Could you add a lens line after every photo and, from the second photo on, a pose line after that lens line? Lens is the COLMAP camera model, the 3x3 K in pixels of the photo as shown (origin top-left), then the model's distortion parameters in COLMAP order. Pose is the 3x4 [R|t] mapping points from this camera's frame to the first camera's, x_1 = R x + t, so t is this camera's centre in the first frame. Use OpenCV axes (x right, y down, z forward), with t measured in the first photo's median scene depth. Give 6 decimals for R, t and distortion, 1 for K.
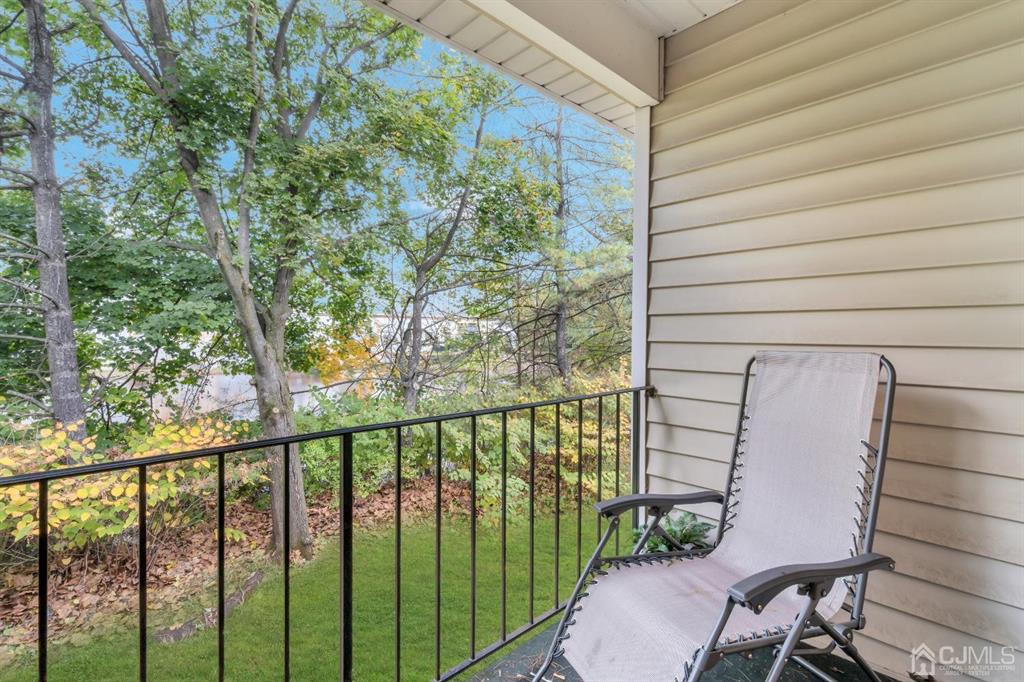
lens RADIAL K [[475.8, 0, 514.3], [0, 475.8, 340.2], [0, 0, 1]] dist [-0.002178, 0.001592]
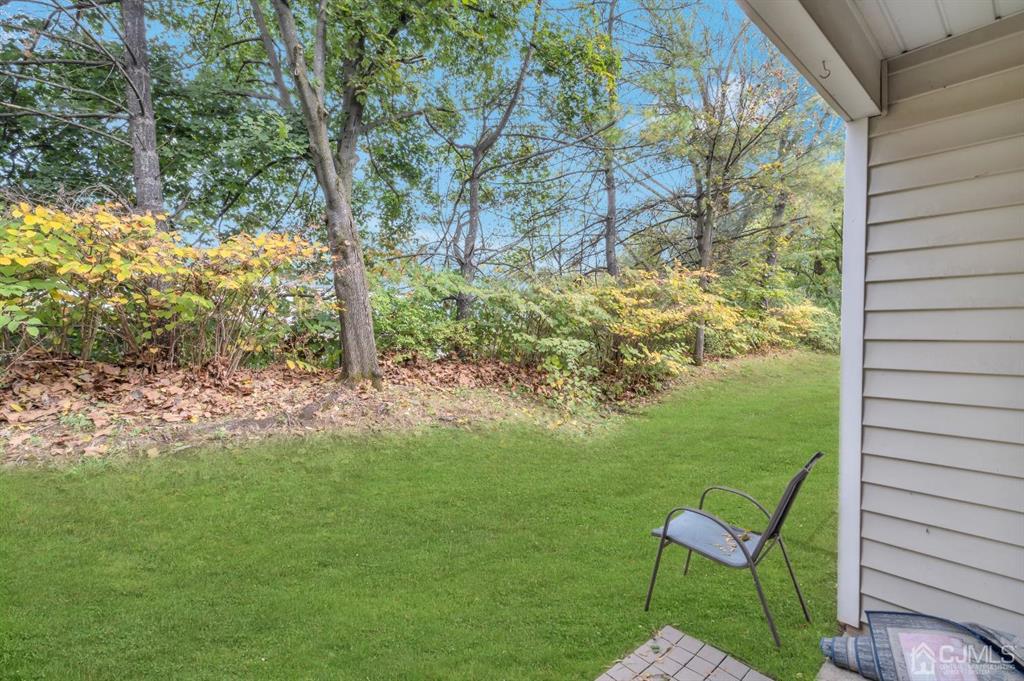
lens RADIAL K [[475.8, 0, 515.7], [0, 475.8, 340.3], [0, 0, 1]] dist [-0.002178, 0.001592]
pose [[0.999441, 0.004014, -0.033198, -0.128782], [-0.004157, 0.999982, -0.004226, 0.399522], [0.033181, 0.004361, 0.999440, 0.017263]]
